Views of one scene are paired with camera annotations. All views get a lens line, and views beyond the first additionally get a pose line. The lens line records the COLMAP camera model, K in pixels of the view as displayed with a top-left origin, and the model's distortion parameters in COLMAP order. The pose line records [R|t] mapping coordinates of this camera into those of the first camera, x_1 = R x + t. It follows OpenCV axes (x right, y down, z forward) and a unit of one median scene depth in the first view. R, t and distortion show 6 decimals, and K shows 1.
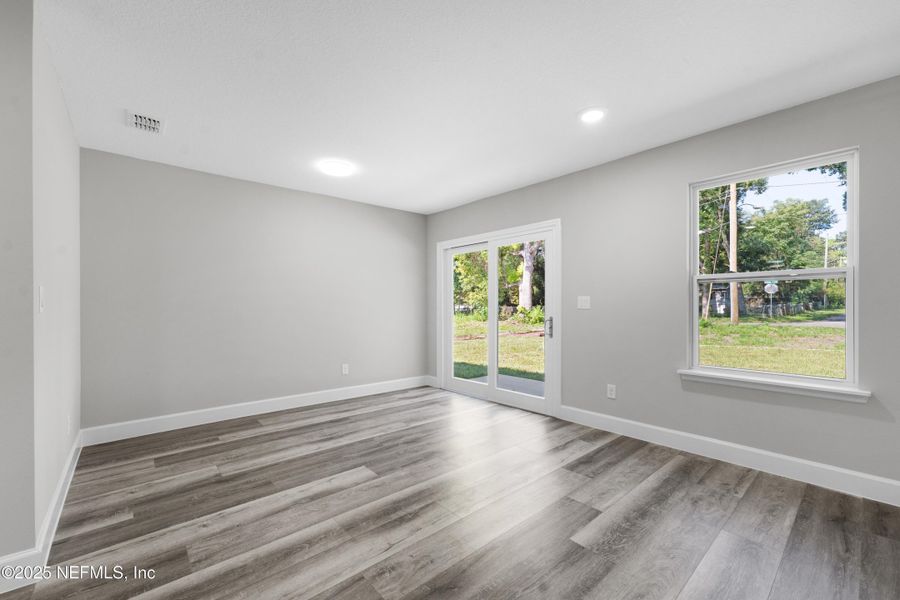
lens RADIAL K [[359.7, 0, 447.0], [0, 359.7, 305.6], [0, 0, 1]] dist [-0.000809, 0.000115]
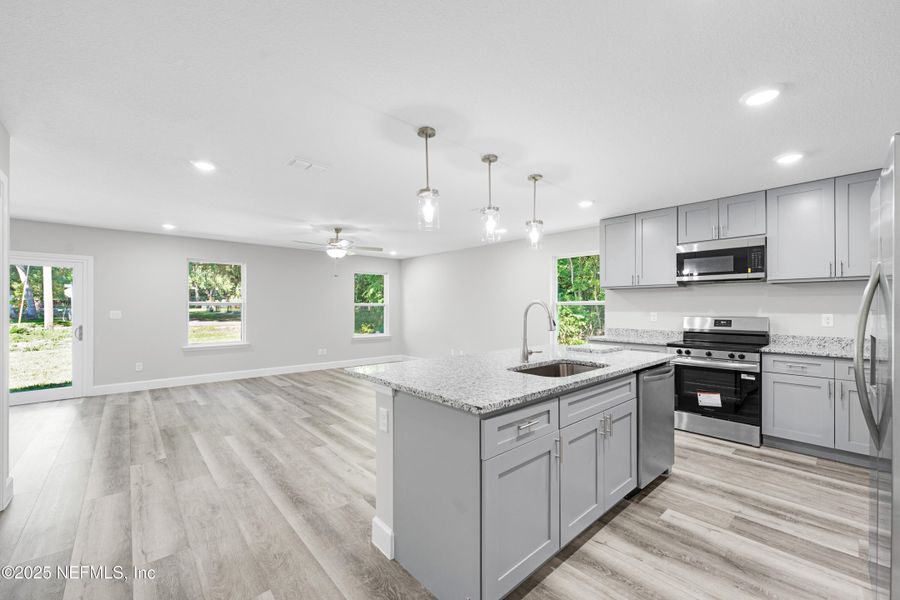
lens RADIAL K [[359.7, 0, 447.0], [0, 359.7, 305.6], [0, 0, 1]] dist [-0.000809, 0.000115]
pose [[-0.025443, 0.005783, 0.999660, -1.732582], [-0.000913, 0.999983, -0.005808, -0.059099], [-0.999676, -0.001060, -0.025437, -0.567284]]
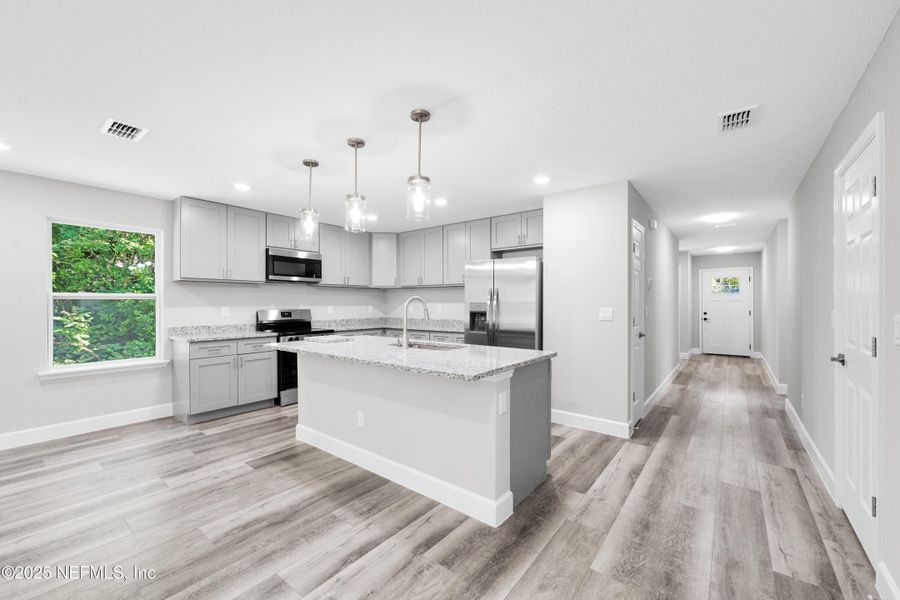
lens RADIAL K [[362.2, 0, 448.8], [0, 362.2, 303.2], [0, 0, 1]] dist [-0.000854, -0.000031]
pose [[-0.979537, 0.001557, -0.201257, -0.631224], [0.001068, 0.999996, 0.002538, -0.059759], [0.201260, 0.002271, -0.979535, 0.392356]]
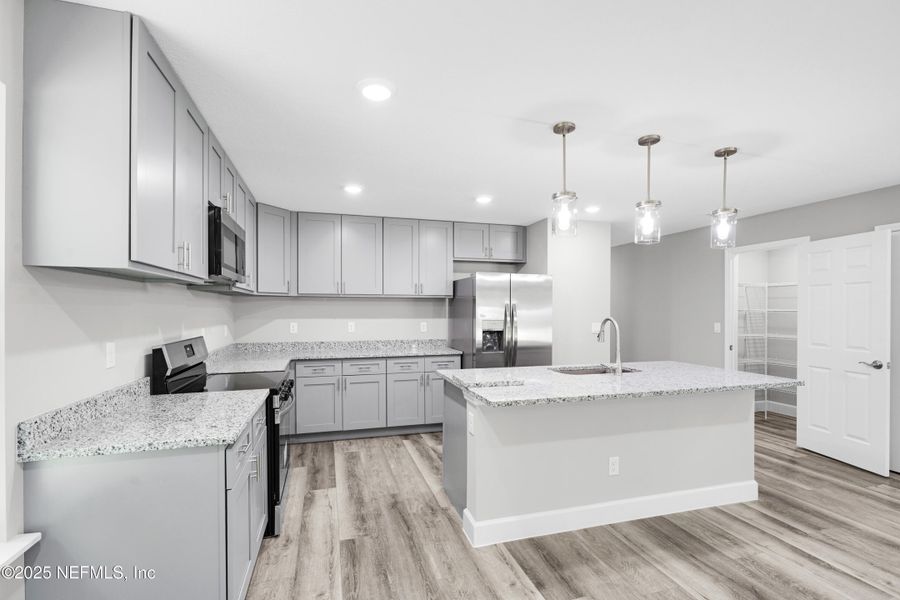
lens RADIAL K [[406.5, 0, 446.7], [0, 406.5, 311.3], [0, 0, 1]] dist [0.002500, 0.000862]
pose [[-0.401223, 0.002364, -0.915977, 0.598374], [-0.003982, 0.999983, 0.004325, -0.101615], [0.915972, 0.005383, -0.401207, -0.789473]]
